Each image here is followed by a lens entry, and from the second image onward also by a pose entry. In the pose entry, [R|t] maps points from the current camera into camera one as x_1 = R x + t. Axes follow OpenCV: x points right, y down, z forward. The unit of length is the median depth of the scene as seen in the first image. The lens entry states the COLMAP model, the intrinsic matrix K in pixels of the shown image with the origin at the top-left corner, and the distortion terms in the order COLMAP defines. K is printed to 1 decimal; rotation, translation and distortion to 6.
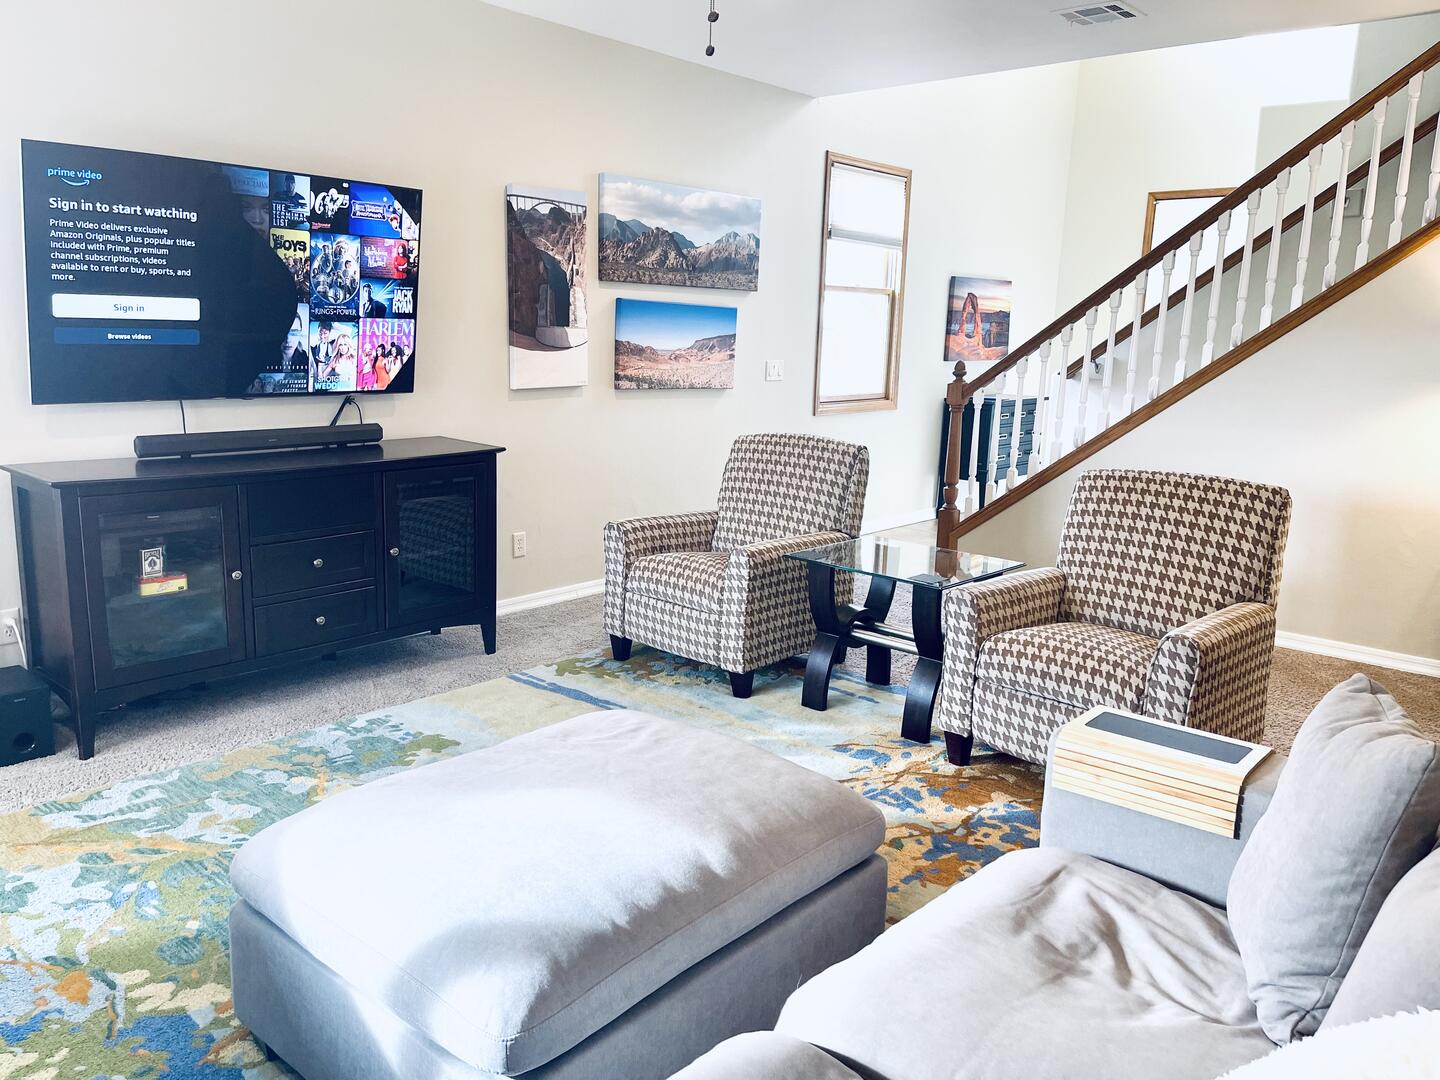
lens RADIAL K [[1089.6, 0, 710.3], [0, 1089.6, 544.3], [0, 0, 1]] dist [0.075214, -0.094888]
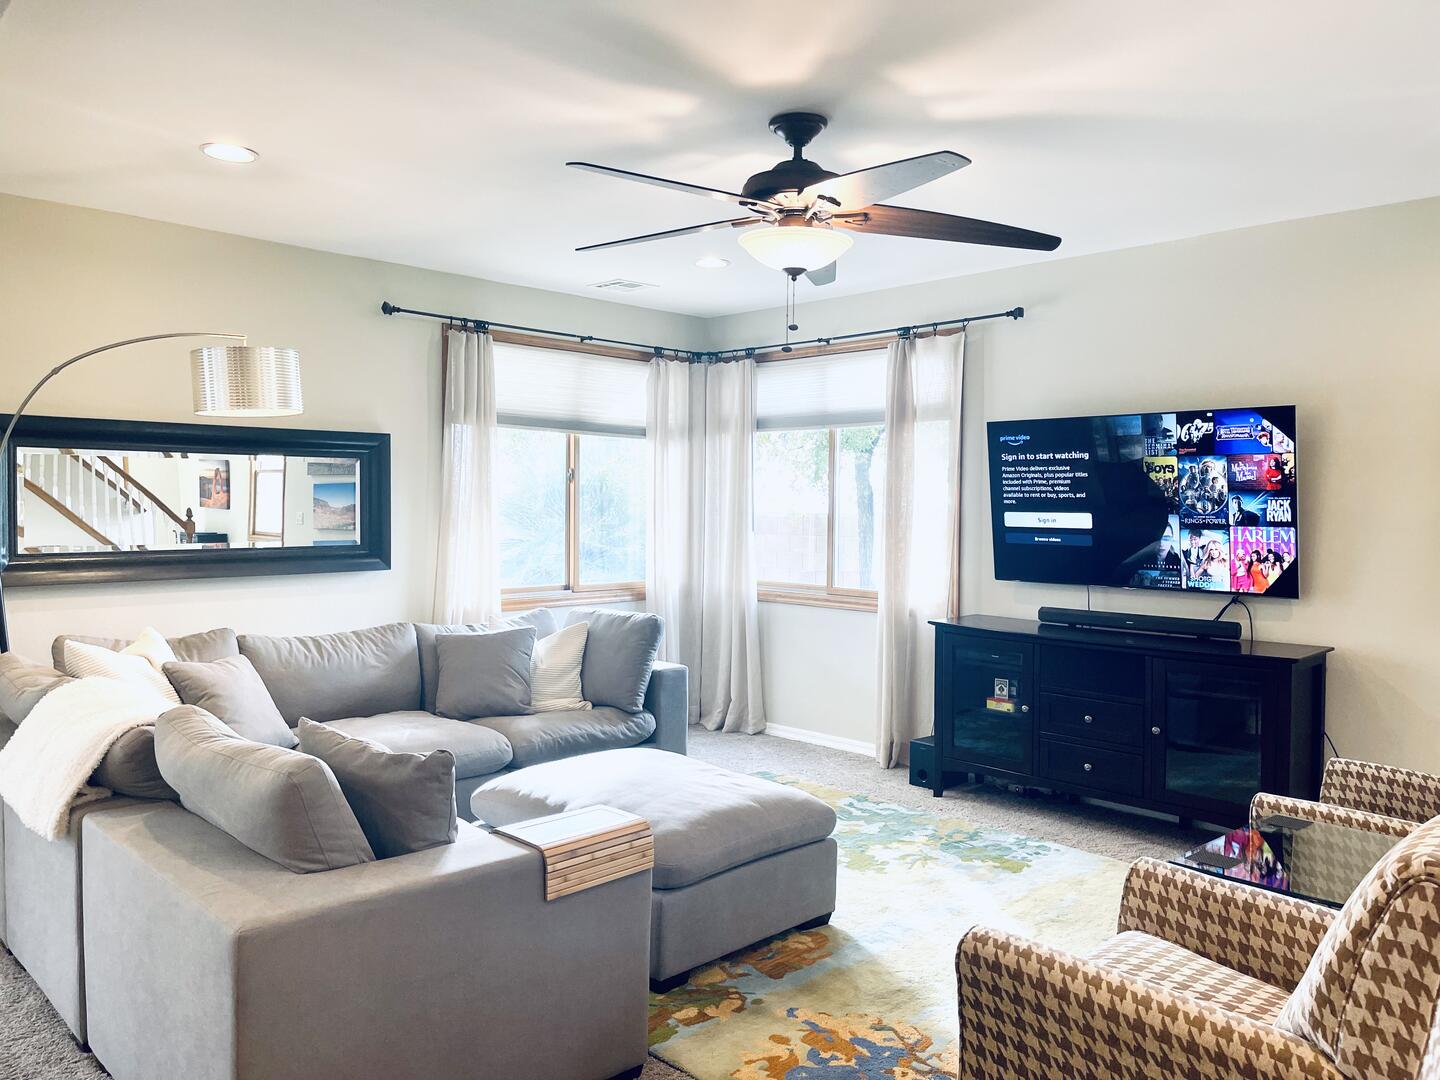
lens RADIAL K [[1089.6, 0, 708.8], [0, 1089.6, 534.8], [0, 0, 1]] dist [0.075214, -0.094888]
pose [[-0.074841, 0.000709, -0.997195, 0.861198], [-0.208956, 0.977788, 0.016377, -0.110831], [0.975057, 0.209596, -0.073031, 0.596331]]
